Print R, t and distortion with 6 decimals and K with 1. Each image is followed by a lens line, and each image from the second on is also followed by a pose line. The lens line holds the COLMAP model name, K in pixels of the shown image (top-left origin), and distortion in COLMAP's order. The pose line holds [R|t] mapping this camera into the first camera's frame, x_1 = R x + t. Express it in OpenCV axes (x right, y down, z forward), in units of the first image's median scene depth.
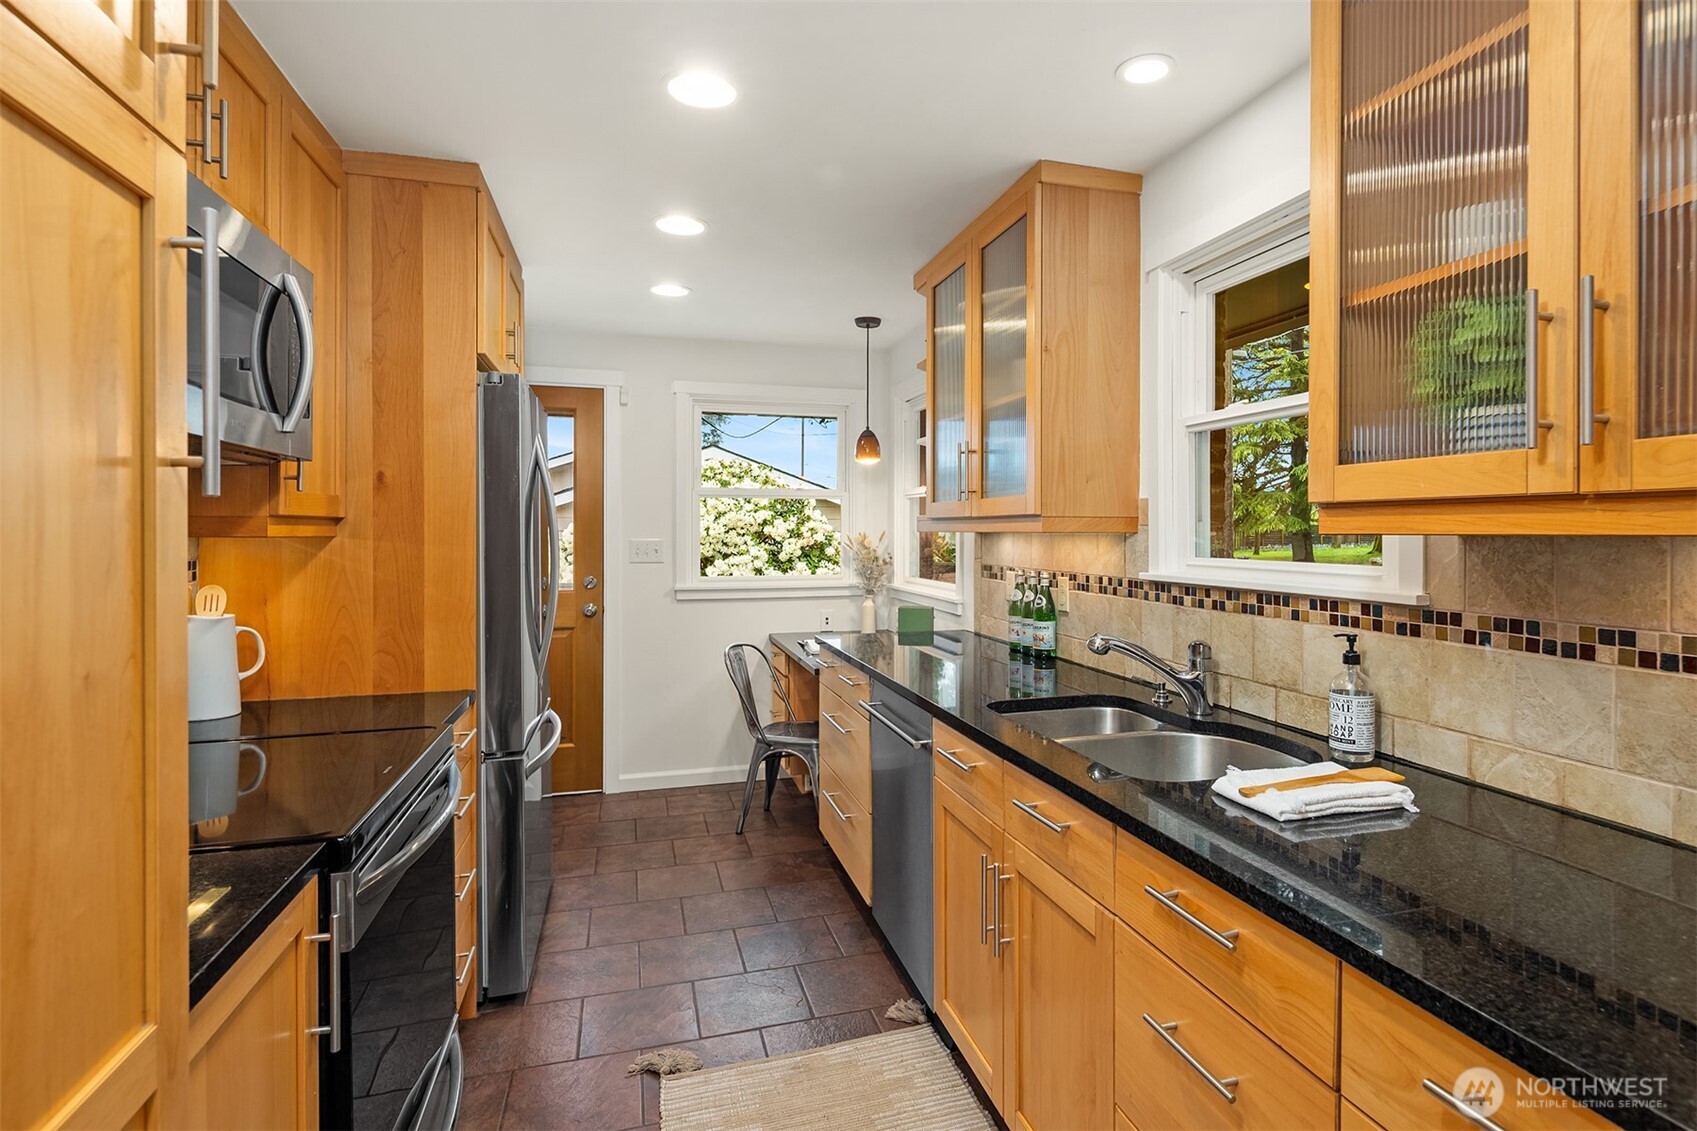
lens RADIAL K [[863.8, 0, 909.4], [0, 863.8, 541.7], [0, 0, 1]] dist [0.001024, 0.000109]
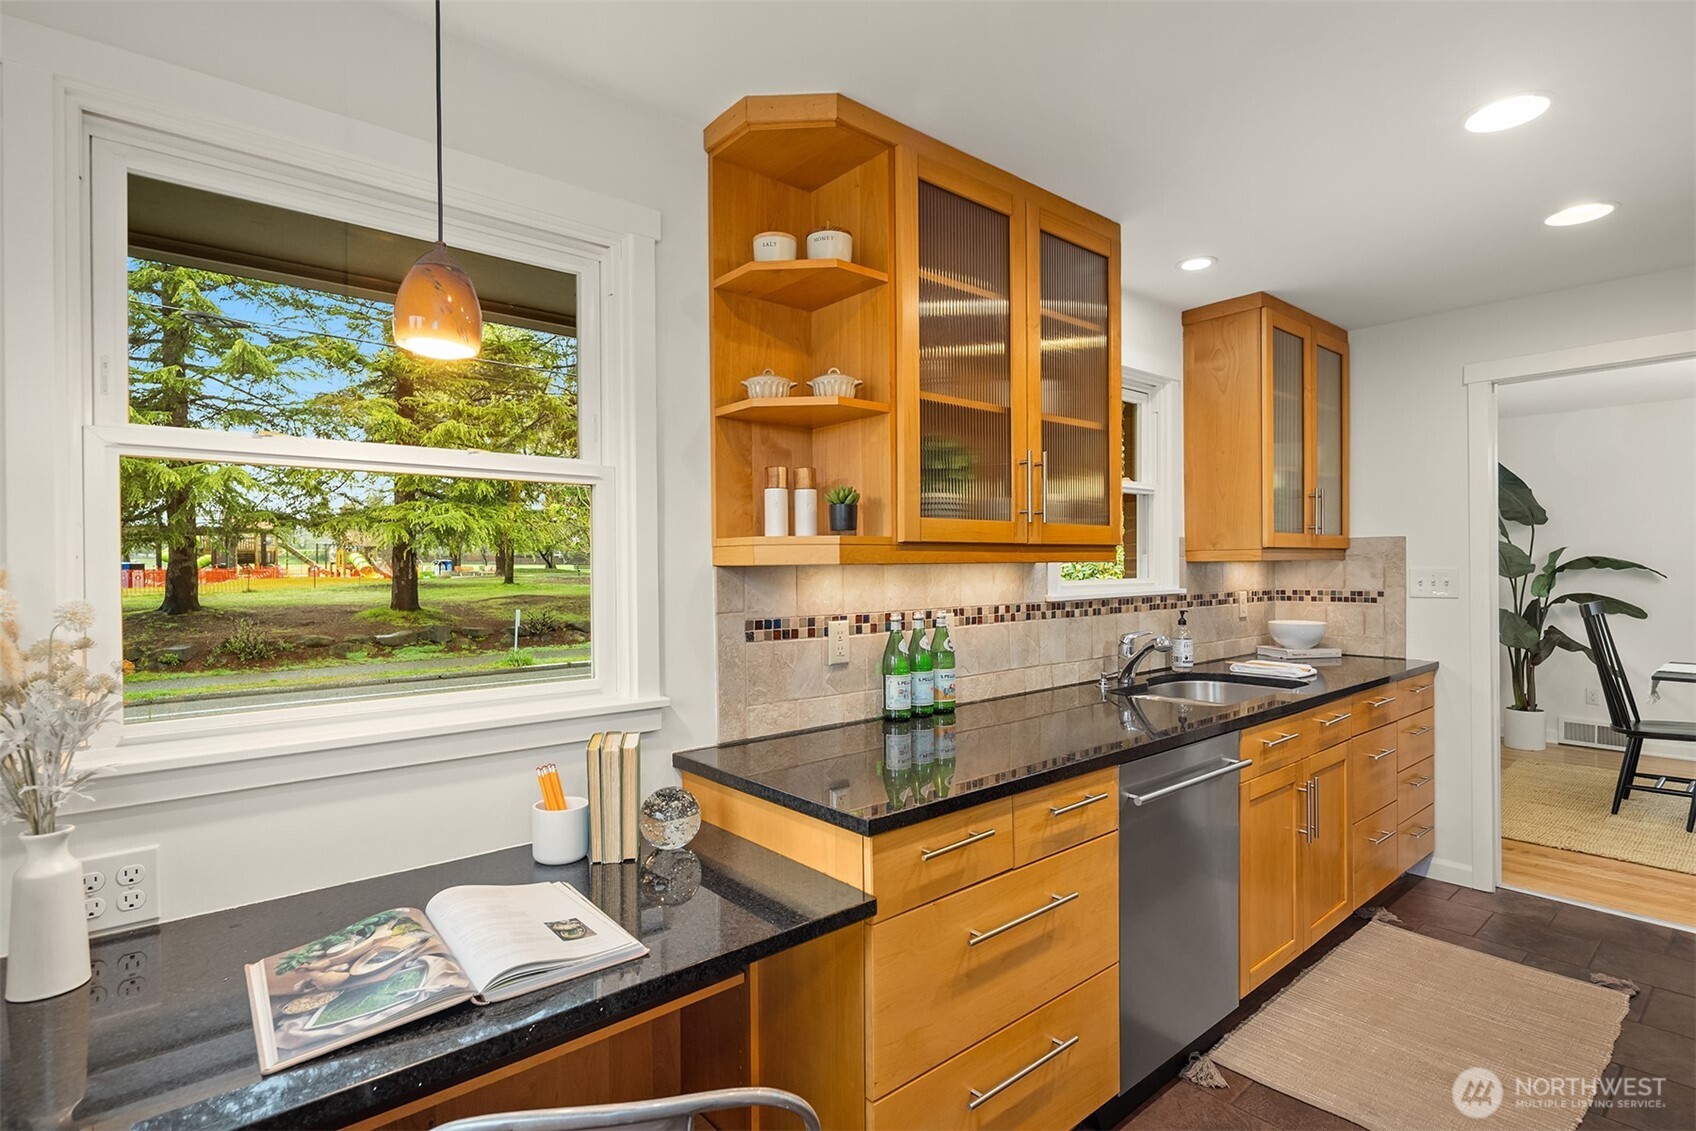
lens RADIAL K [[830.6, 0, 848.0], [0, 830.6, 565.5], [0, 0, 1]] dist [0.000364, -0.000746]
pose [[-0.386012, -0.001017, 0.922493, -0.647329], [0.018734, 0.999785, 0.008942, -0.020938], [-0.922304, 0.020734, -0.385909, 1.606748]]
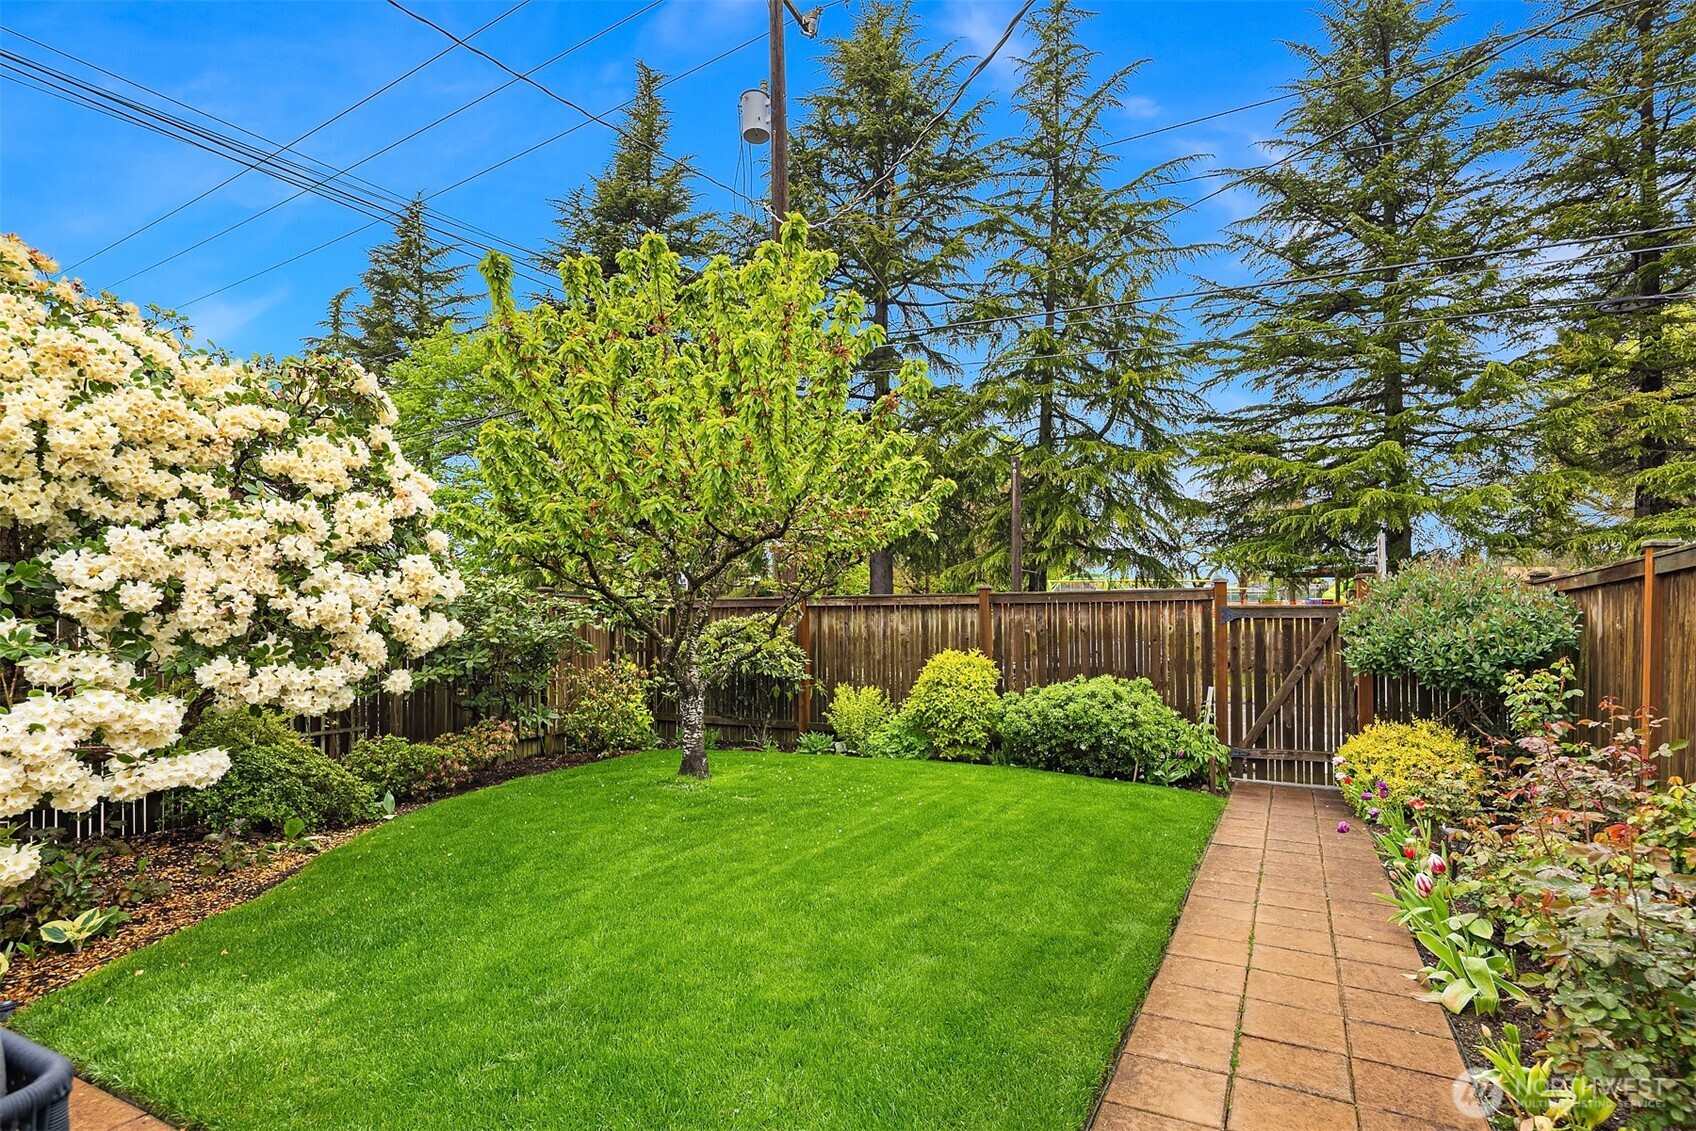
lens RADIAL K [[820.8, 0, 861.1], [0, 820.8, 593.7], [0, 0, 1]] dist [0.004571, 0.000423]
pose [[0.689151, 0.019601, 0.724353, -1.278819], [0.006903, 0.999411, -0.033611, 0.277015], [-0.724585, 0.028163, 0.688610, 3.219849]]
